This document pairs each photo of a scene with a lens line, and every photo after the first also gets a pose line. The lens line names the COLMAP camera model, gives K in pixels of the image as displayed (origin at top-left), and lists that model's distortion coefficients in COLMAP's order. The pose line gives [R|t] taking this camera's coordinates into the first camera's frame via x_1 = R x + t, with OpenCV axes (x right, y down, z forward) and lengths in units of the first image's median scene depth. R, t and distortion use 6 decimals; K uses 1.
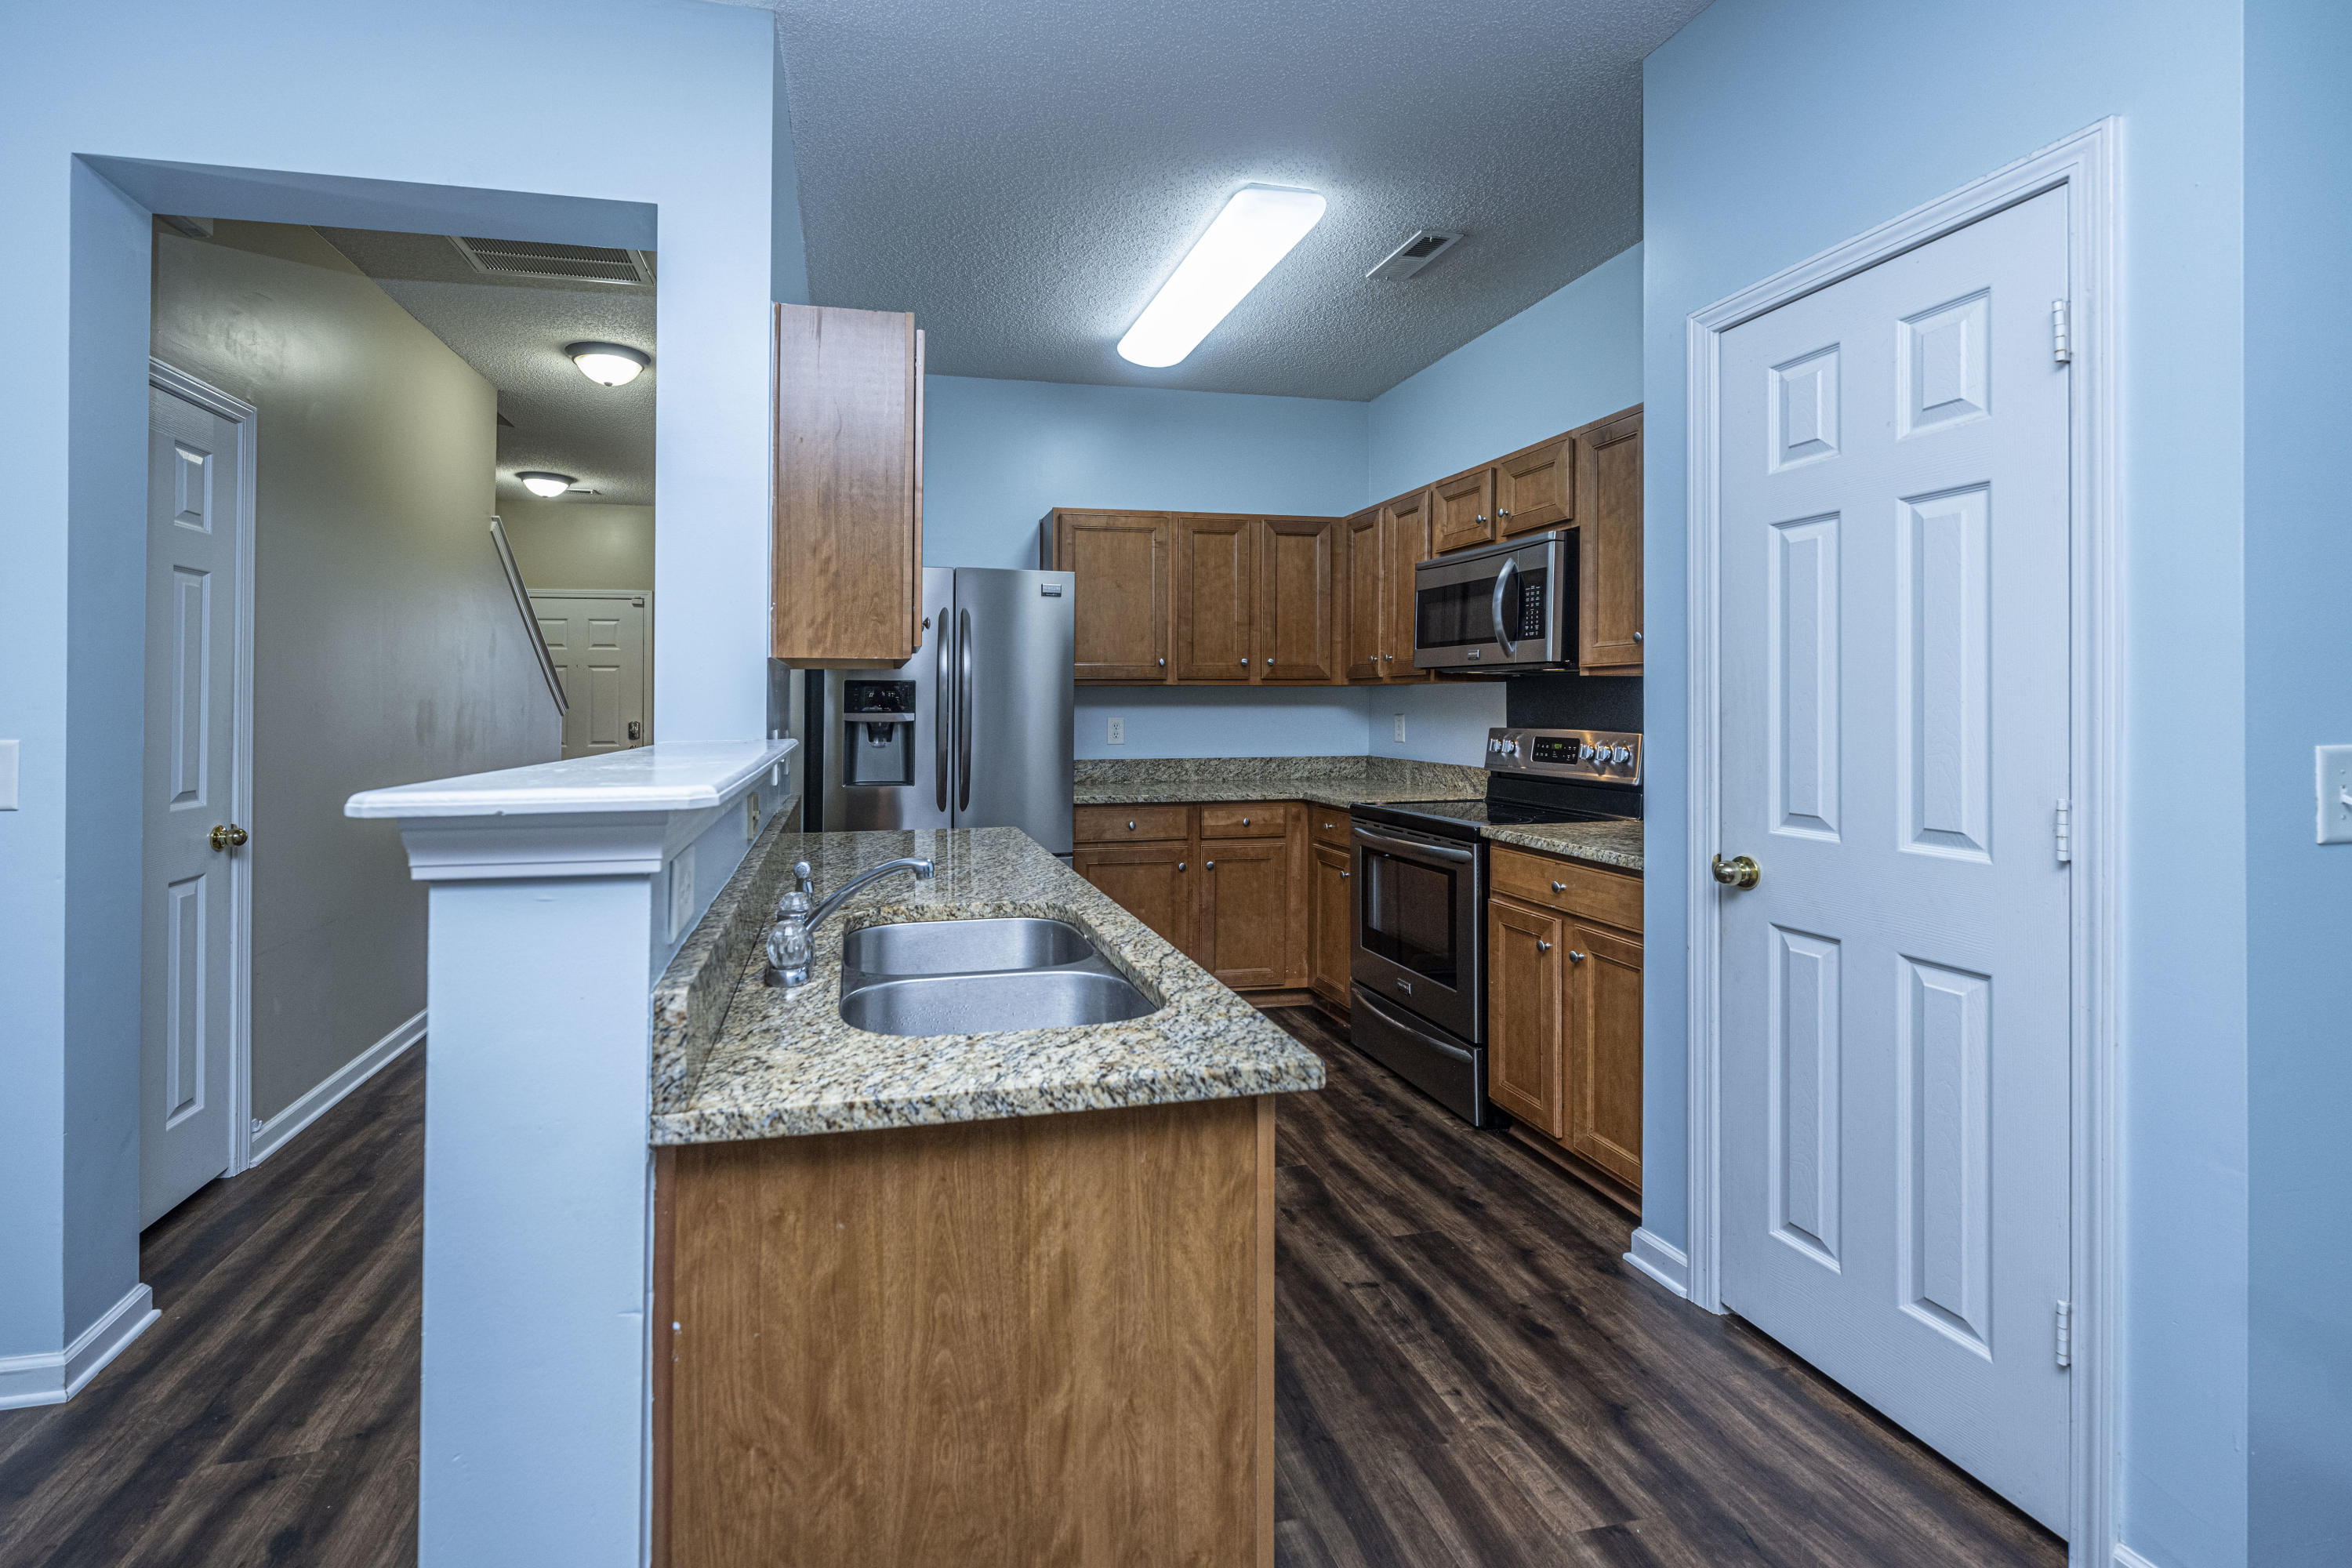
lens RADIAL K [[1011.9, 0, 1084.7], [0, 1011.9, 708.5], [0, 0, 1]] dist [-0.000103, -0.000228]
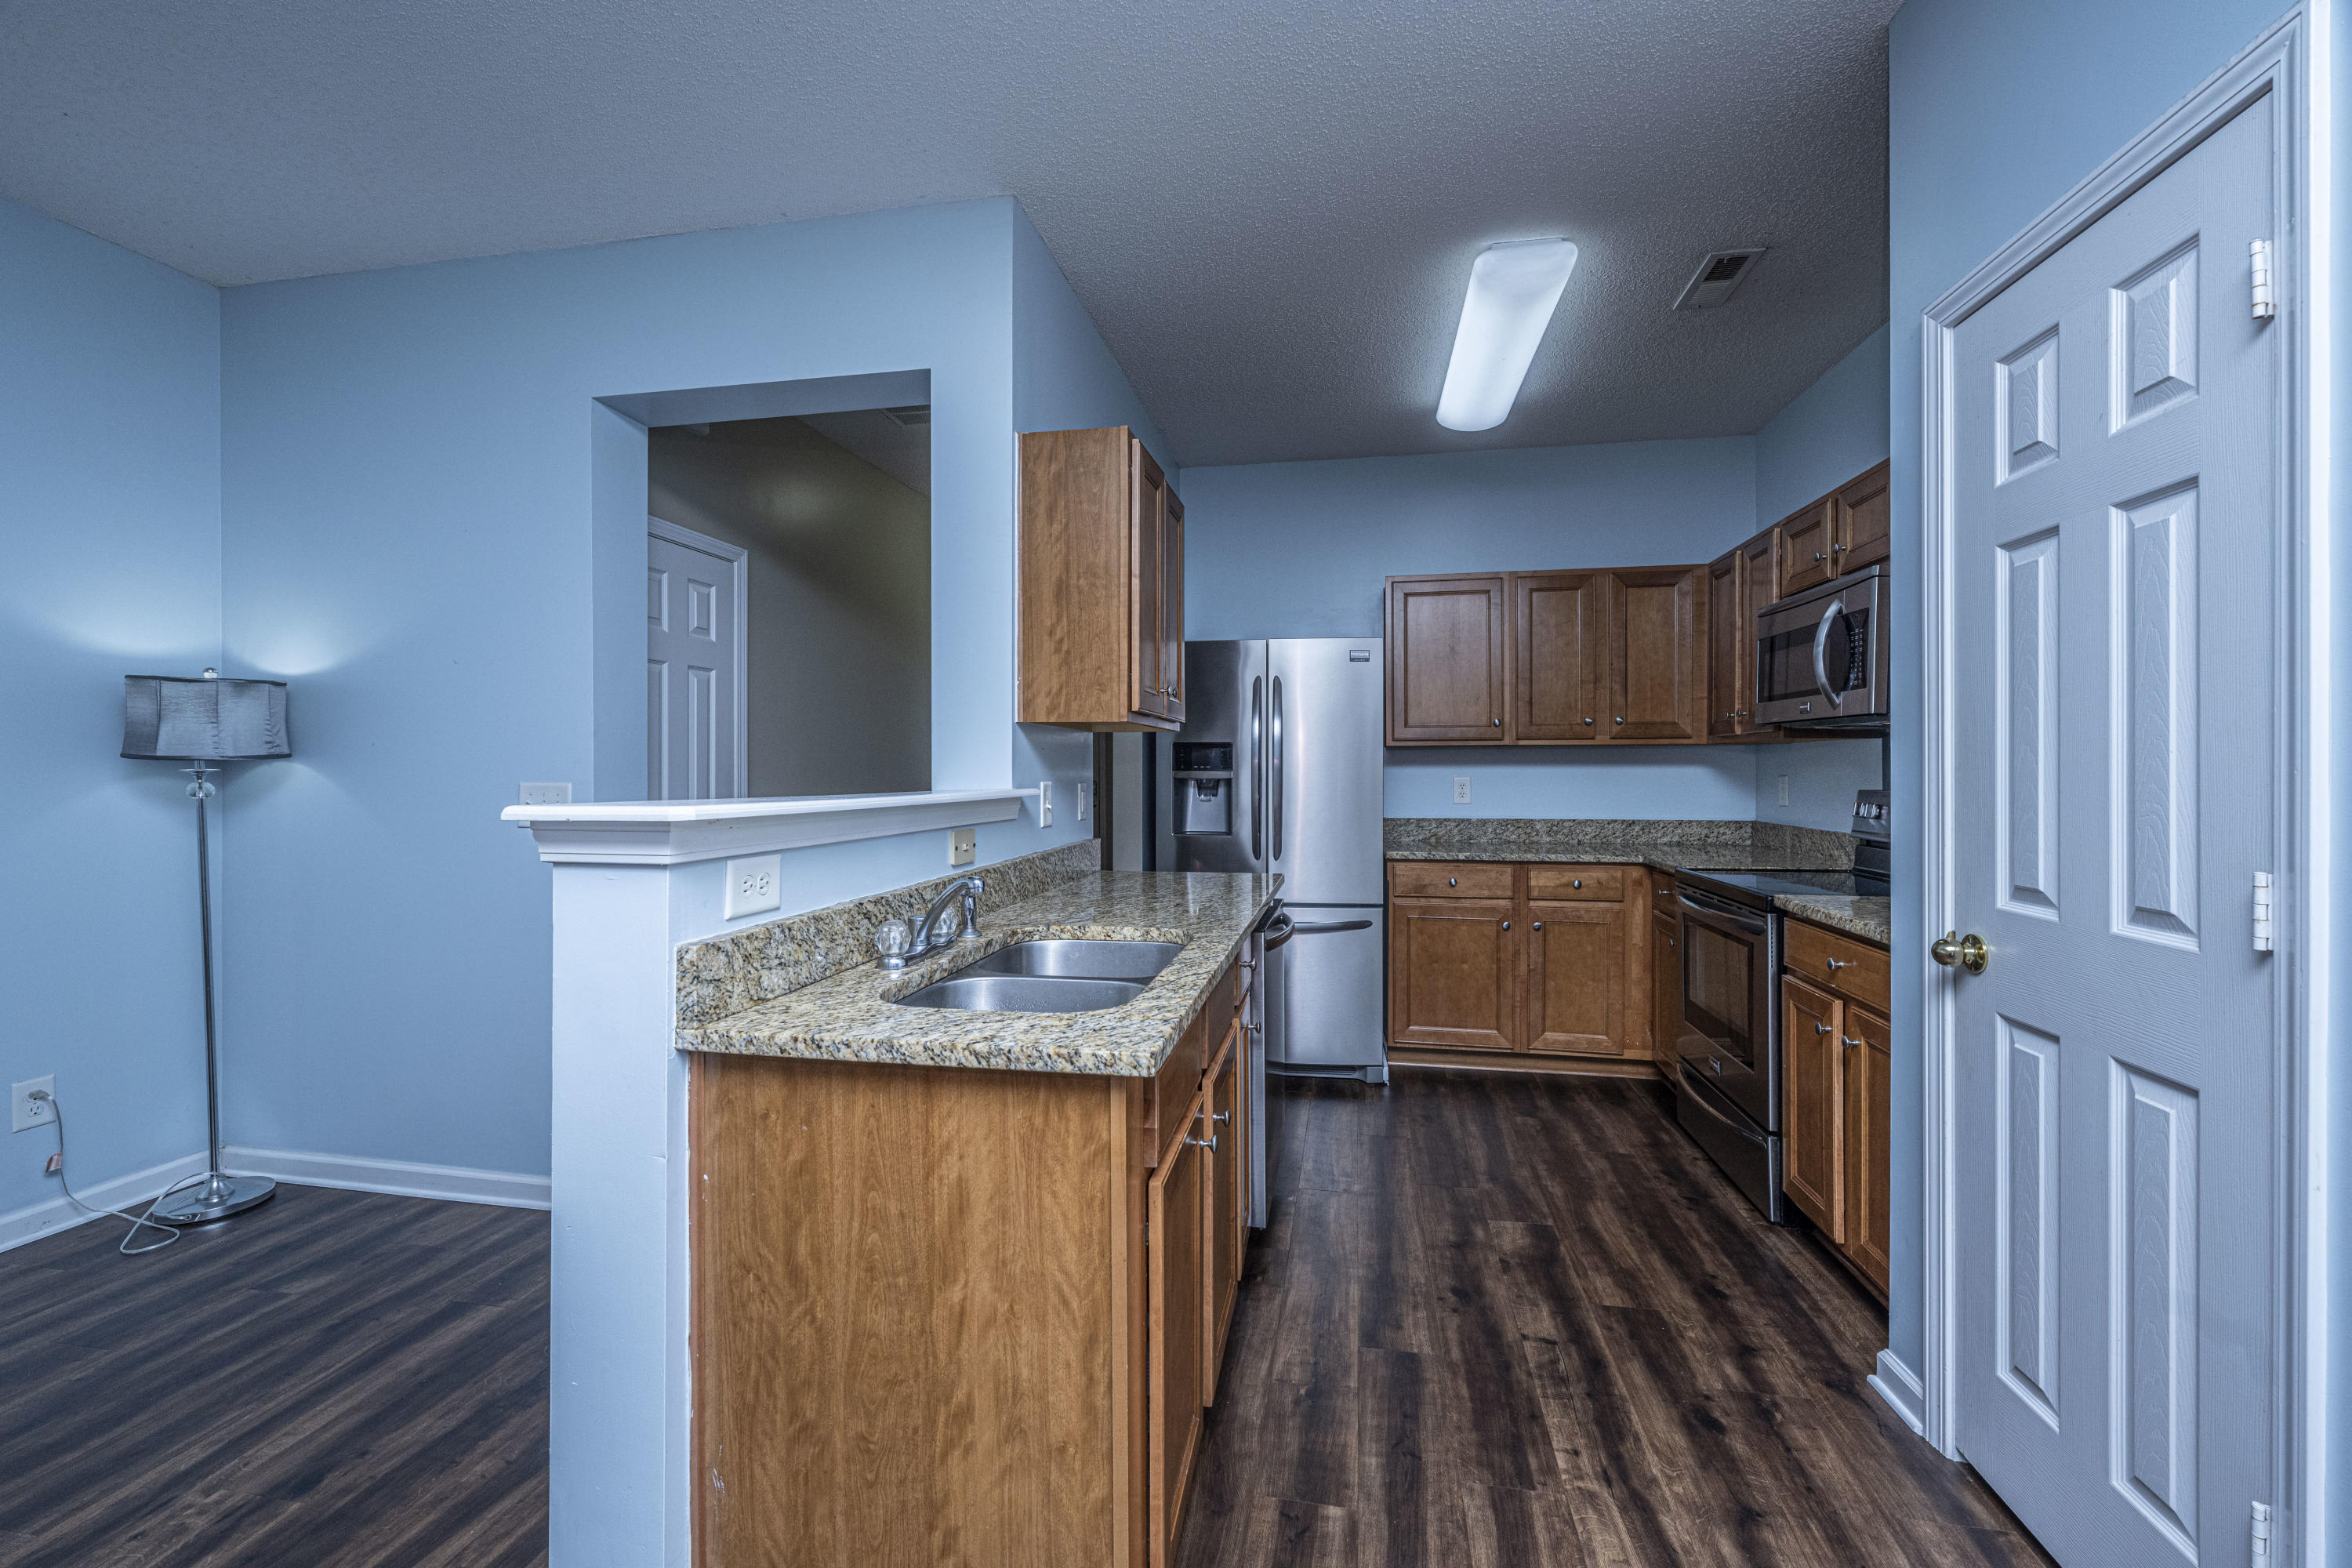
lens RADIAL K [[958.6, 0, 1176.0], [0, 958.6, 784.0], [0, 0, 1]] dist [0.000424, -0.000322]
pose [[0.926331, 0.008439, -0.376617, 0.251044], [-0.003692, 0.999904, 0.013323, 0.007437], [0.376693, -0.010951, 0.926273, -0.006619]]
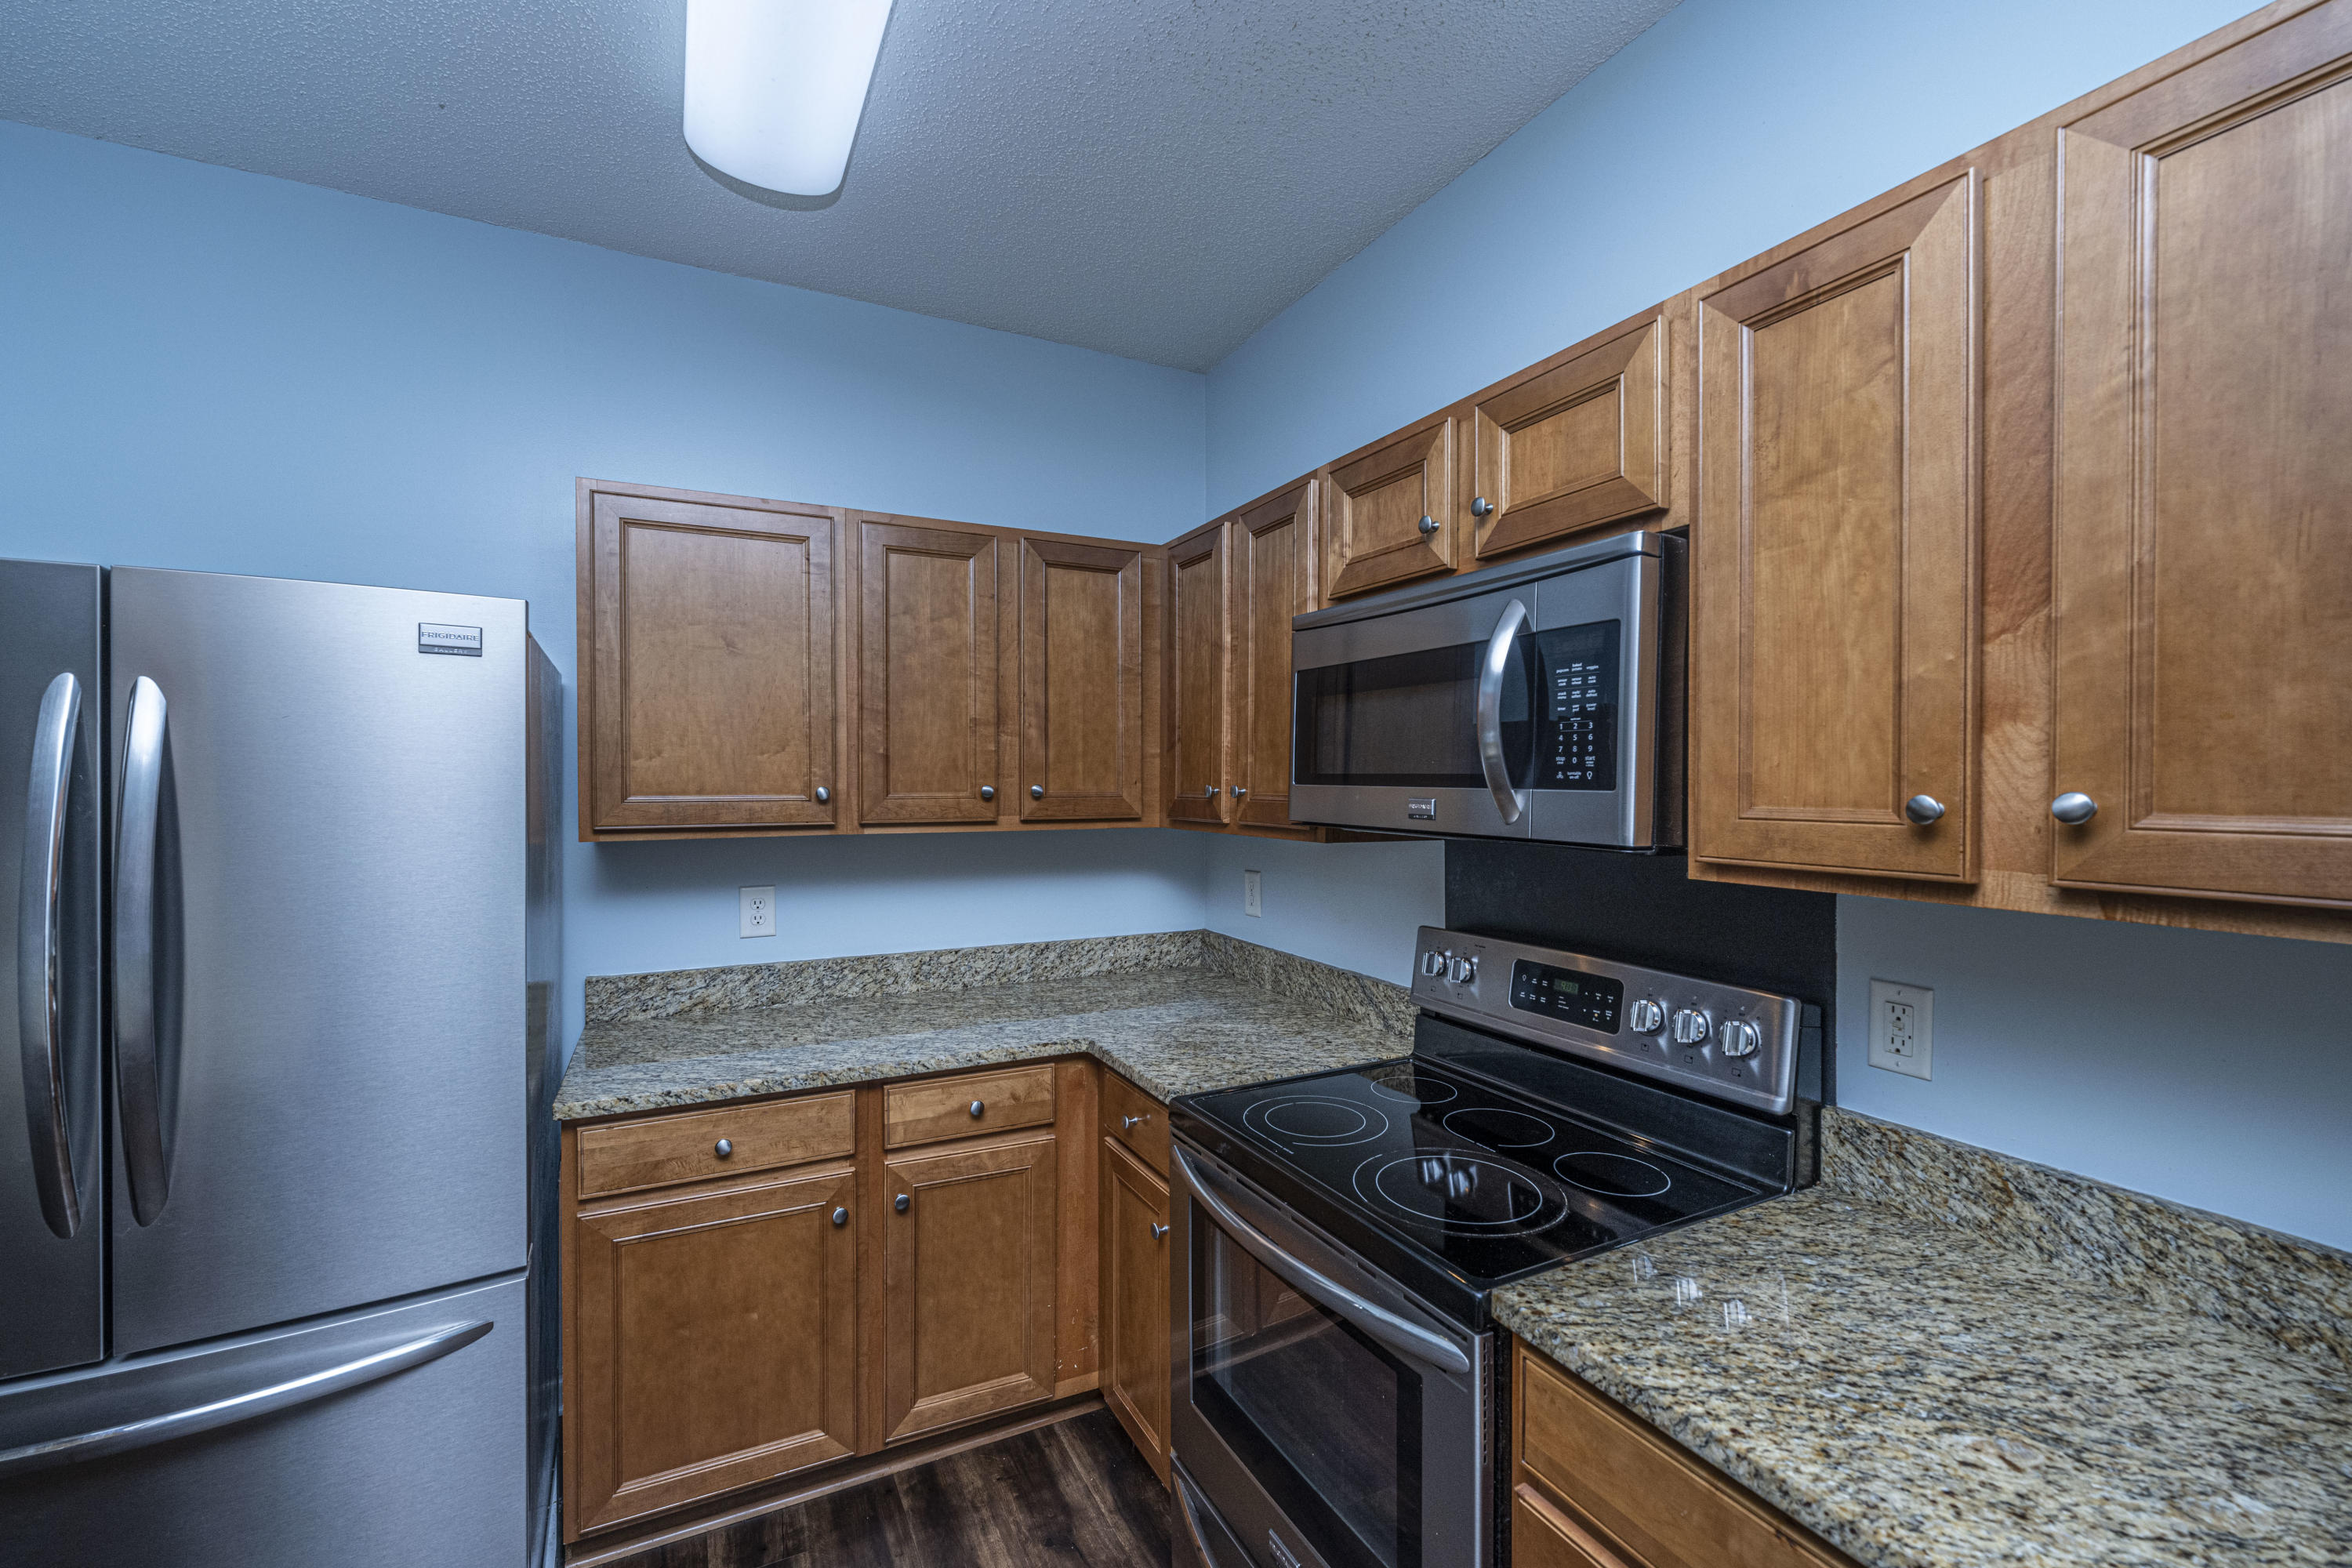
lens RADIAL K [[1039.1, 0, 1255.1], [0, 1039.1, 756.7], [0, 0, 1]] dist [-0.000346, -0.000128]
pose [[0.948172, 0.008029, 0.317656, 0.209733], [0.003467, 0.999360, -0.035610, -0.080163], [-0.317738, 0.034865, 0.947537, 0.753501]]
